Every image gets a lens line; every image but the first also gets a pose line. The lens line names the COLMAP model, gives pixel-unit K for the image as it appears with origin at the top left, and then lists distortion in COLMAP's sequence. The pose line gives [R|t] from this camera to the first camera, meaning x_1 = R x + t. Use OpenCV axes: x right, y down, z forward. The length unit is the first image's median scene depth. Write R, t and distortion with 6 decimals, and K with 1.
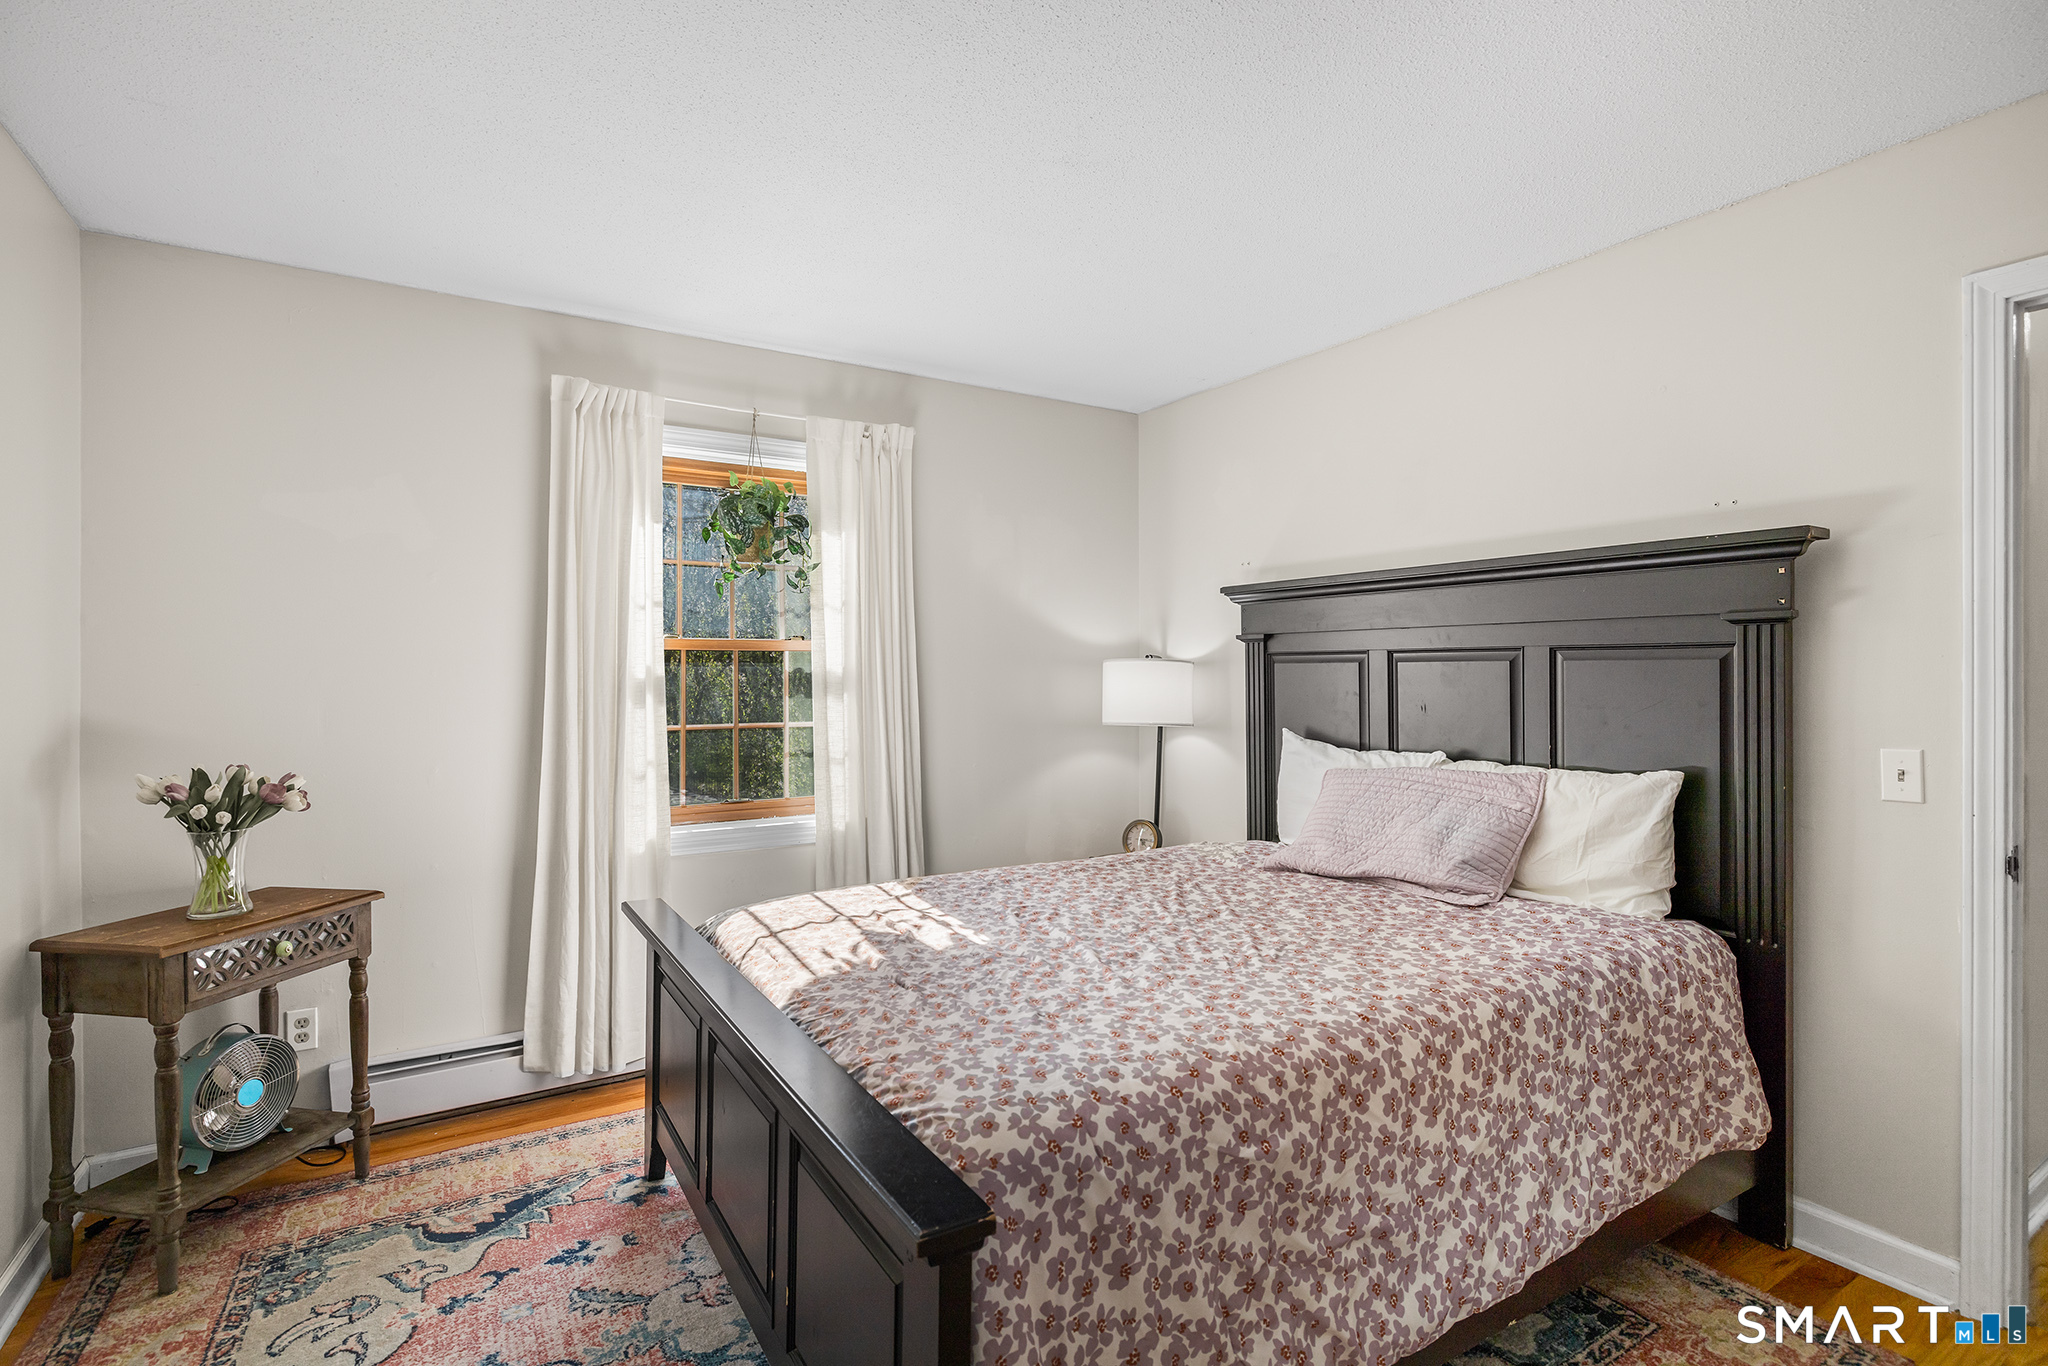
lens RADIAL K [[989.7, 0, 1020.5], [0, 989.7, 679.0], [0, 0, 1]] dist [0.001685, 0.000129]
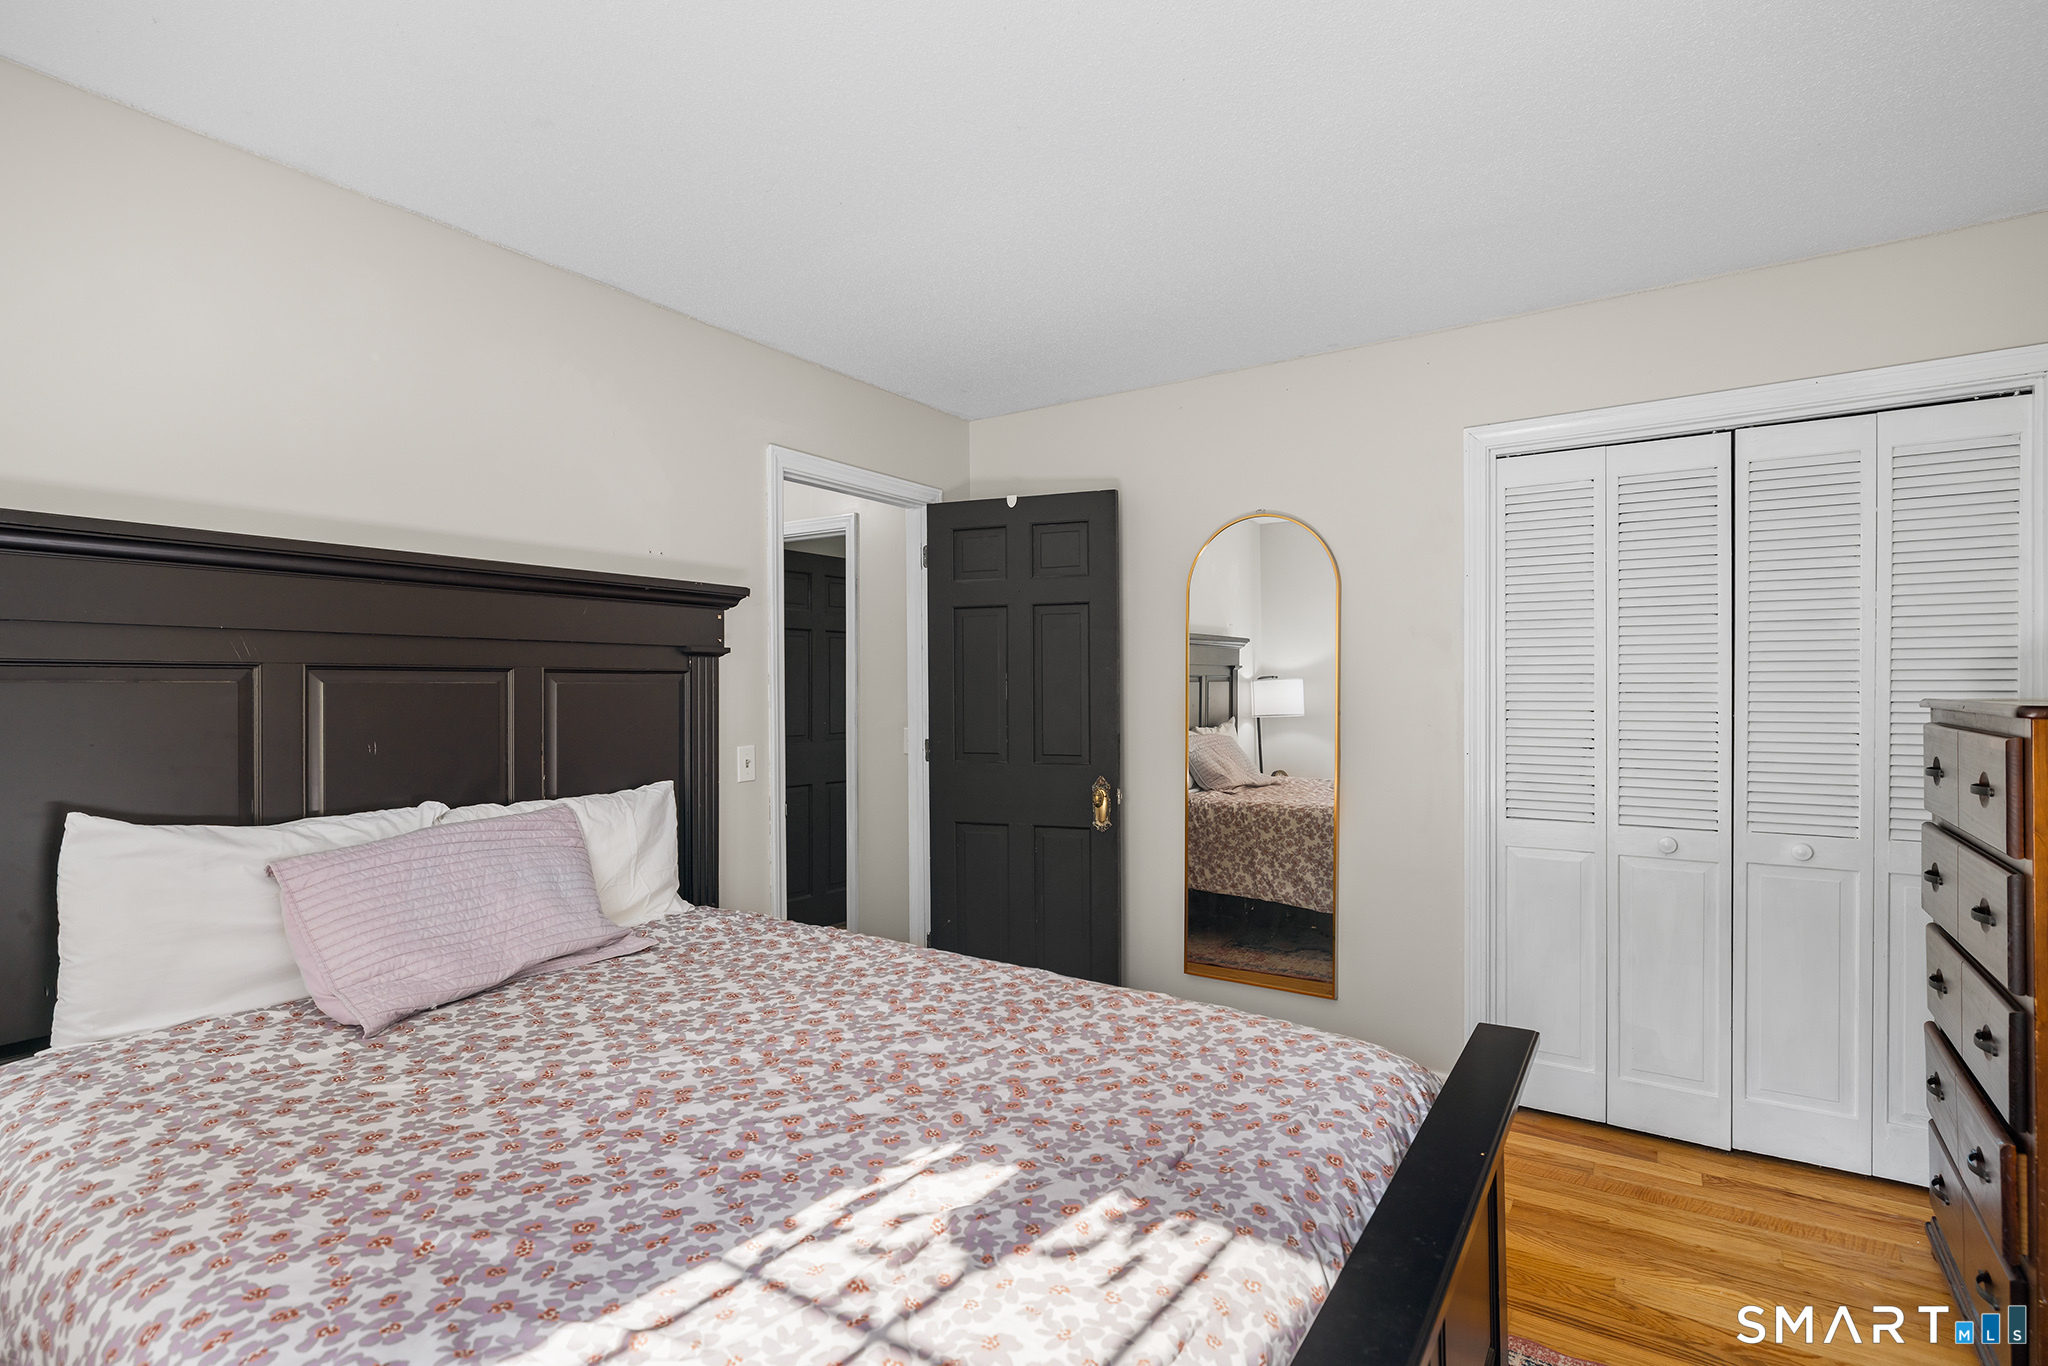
lens RADIAL K [[989.7, 0, 1019.4], [0, 989.7, 682.8], [0, 0, 1]] dist [0.001685, 0.000129]
pose [[-0.430638, 0.010044, 0.902469, -0.602463], [0.010727, 0.999924, -0.006010, -0.009981], [-0.902461, 0.007093, -0.430713, 1.223432]]
